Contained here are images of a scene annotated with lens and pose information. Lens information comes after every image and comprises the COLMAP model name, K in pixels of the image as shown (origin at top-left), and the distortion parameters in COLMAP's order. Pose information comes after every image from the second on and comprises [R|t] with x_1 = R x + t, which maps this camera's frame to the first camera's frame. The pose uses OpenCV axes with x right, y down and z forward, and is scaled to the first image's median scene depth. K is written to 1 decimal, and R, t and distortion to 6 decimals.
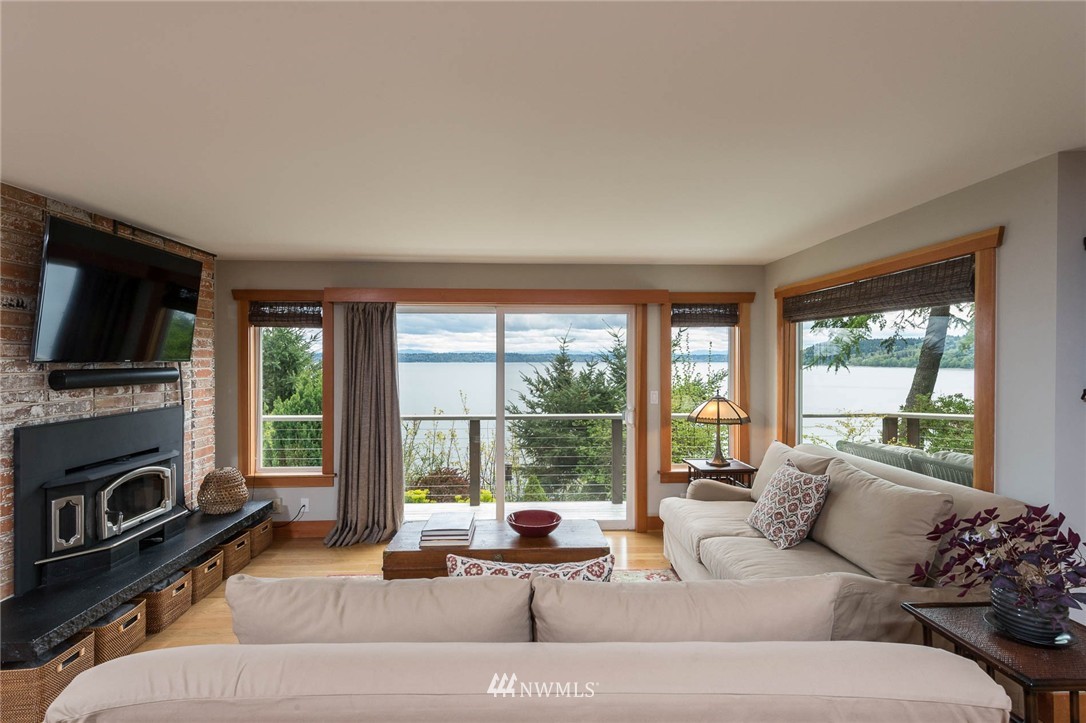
lens RADIAL K [[529.5, 0, 540.2], [0, 529.5, 360.7], [0, 0, 1]] dist [0.015682, -0.002926]
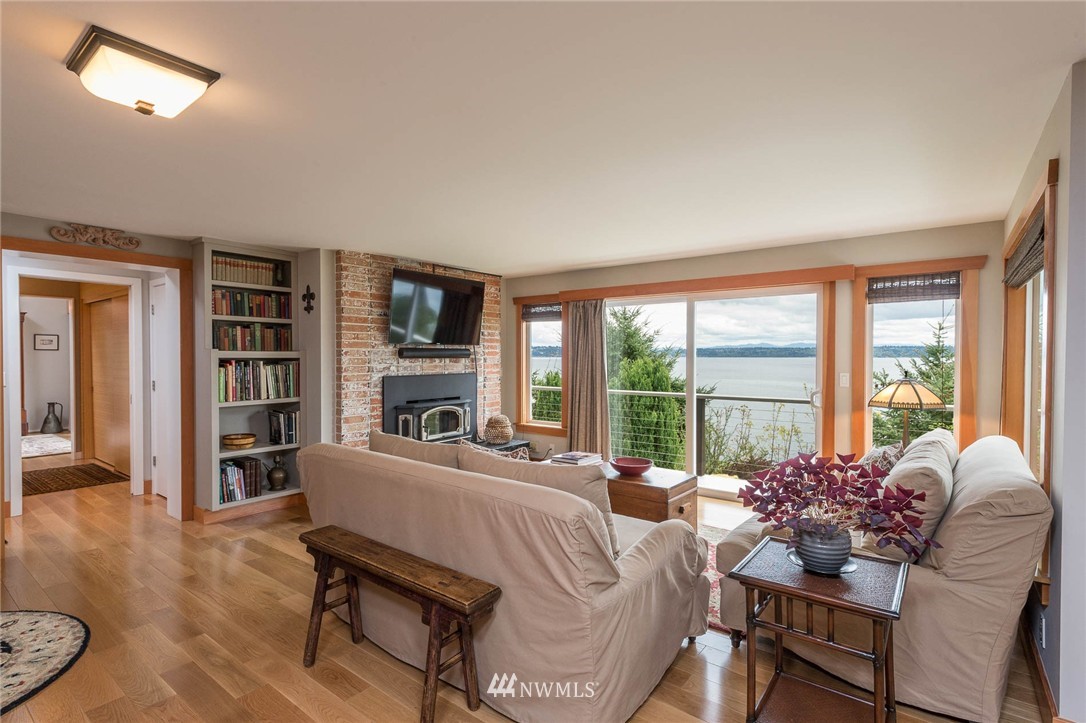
lens RADIAL K [[529.5, 0, 539.2], [0, 529.5, 361.0], [0, 0, 1]] dist [0.015682, -0.002926]
pose [[0.761920, 0.007526, -0.647628, 0.462034], [-0.000933, 0.999944, 0.010523, 0.029152], [0.647671, -0.007413, 0.761884, -0.081540]]
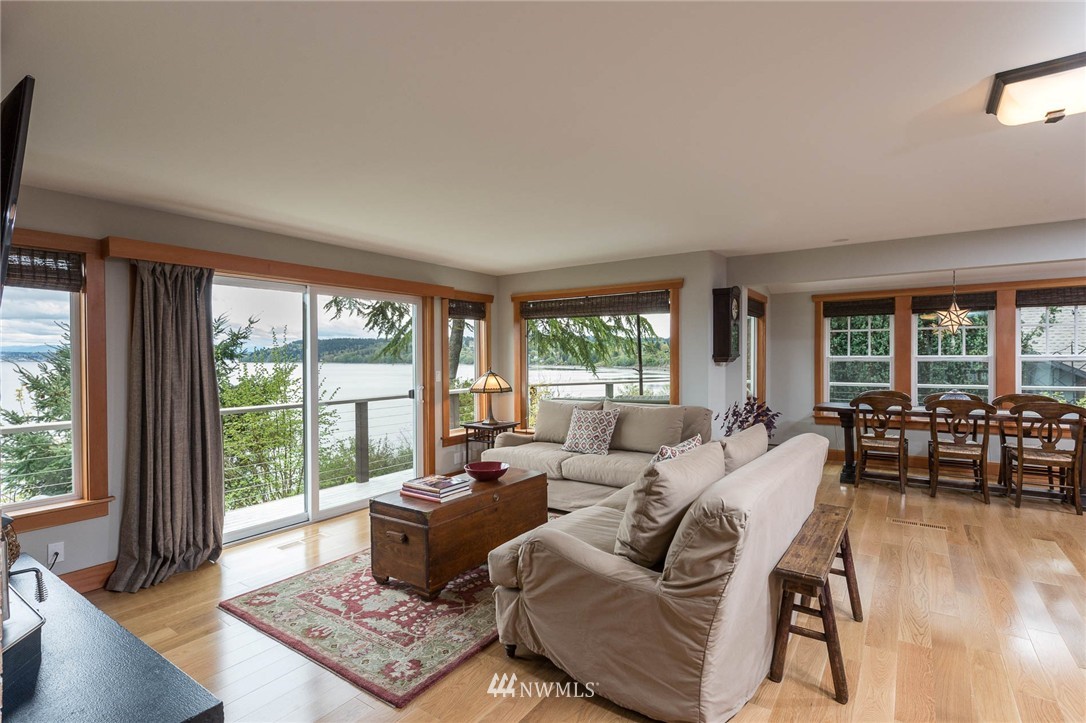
lens RADIAL K [[529.5, 0, 534.5], [0, 529.5, 360.0], [0, 0, 1]] dist [0.015682, -0.002926]
pose [[0.610766, -0.008990, 0.791760, -0.658713], [0.006695, 0.999958, 0.006190, 0.029420], [-0.791783, 0.001520, 0.610801, 0.109844]]
